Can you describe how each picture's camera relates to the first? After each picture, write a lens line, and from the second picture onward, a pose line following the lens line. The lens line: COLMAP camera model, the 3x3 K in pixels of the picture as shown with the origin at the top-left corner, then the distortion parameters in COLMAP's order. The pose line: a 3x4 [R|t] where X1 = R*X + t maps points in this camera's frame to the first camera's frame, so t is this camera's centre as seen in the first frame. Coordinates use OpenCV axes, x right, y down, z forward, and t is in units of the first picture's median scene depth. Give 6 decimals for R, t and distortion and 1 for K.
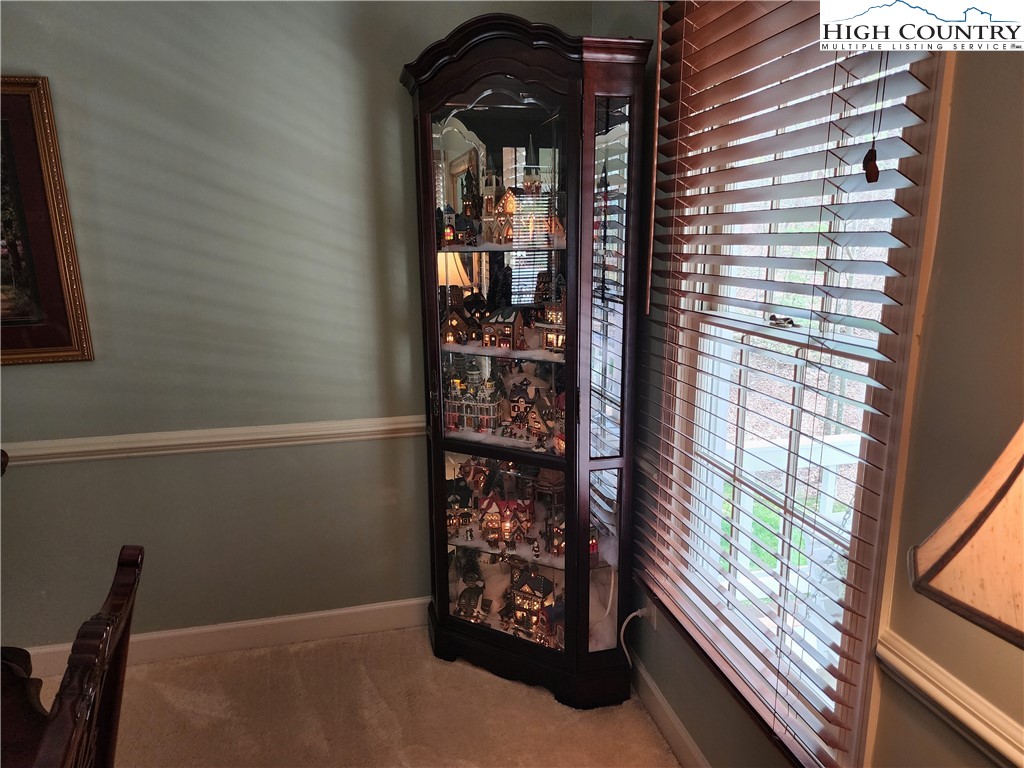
lens RADIAL K [[696.1, 0, 515.1], [0, 696.1, 382.6], [0, 0, 1]] dist [0.083101, -0.079264]
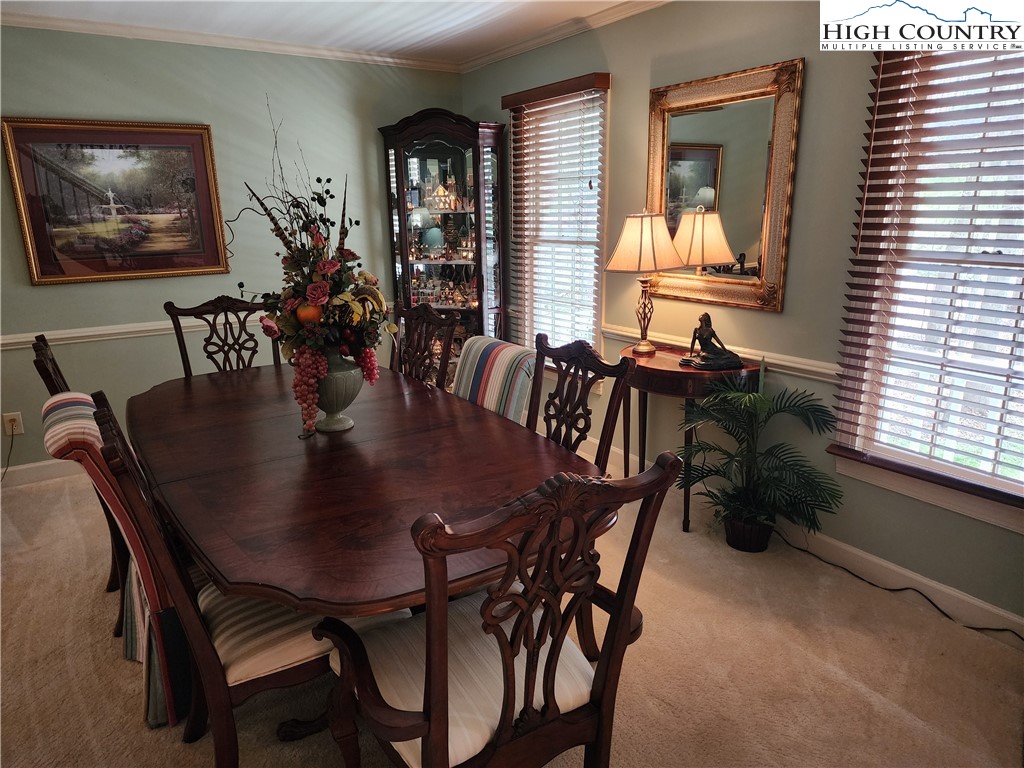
lens RADIAL K [[691.5, 0, 520.4], [0, 691.5, 383.6], [0, 0, 1]] dist [0.082124, -0.083720]
pose [[0.933531, -0.098105, 0.344813, -0.682295], [0.085597, 0.995005, 0.051356, 0.288291], [-0.348129, -0.018427, 0.937266, -1.311300]]
